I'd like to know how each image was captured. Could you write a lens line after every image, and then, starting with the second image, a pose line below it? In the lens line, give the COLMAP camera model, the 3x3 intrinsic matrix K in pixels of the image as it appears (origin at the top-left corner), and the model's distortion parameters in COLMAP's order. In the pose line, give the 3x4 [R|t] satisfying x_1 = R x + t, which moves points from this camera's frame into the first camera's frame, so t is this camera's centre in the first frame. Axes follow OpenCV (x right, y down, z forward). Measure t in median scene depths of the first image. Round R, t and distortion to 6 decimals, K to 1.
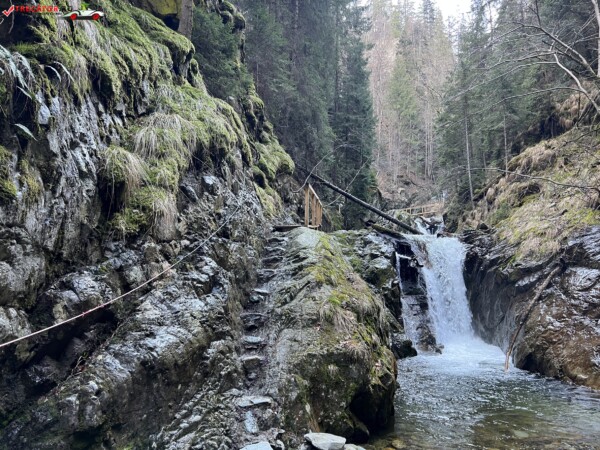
lens RADIAL K [[451.8, 0, 300.4], [0, 451.8, 225.0], [0, 0, 1]] dist [-0.000330, 0.000165]
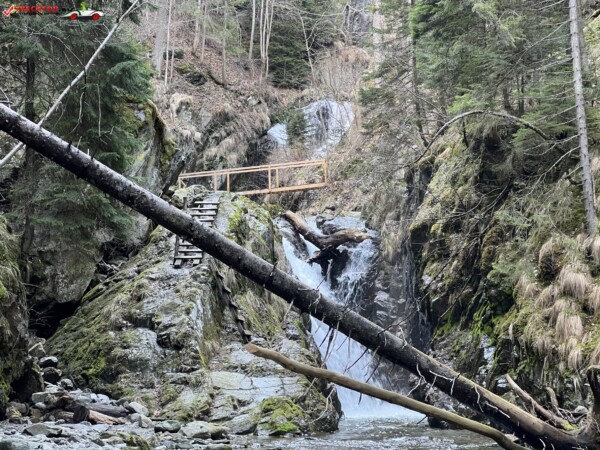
lens RADIAL K [[1344.6, 0, 302.0], [0, 1344.6, 223.5], [0, 0, 1]] dist [0.237606, 0.000000]
pose [[0.945384, 0.029302, 0.324639, 0.018166], [-0.036257, 0.999224, 0.015394, -0.025875], [-0.323936, -0.026324, 0.945713, 0.255049]]
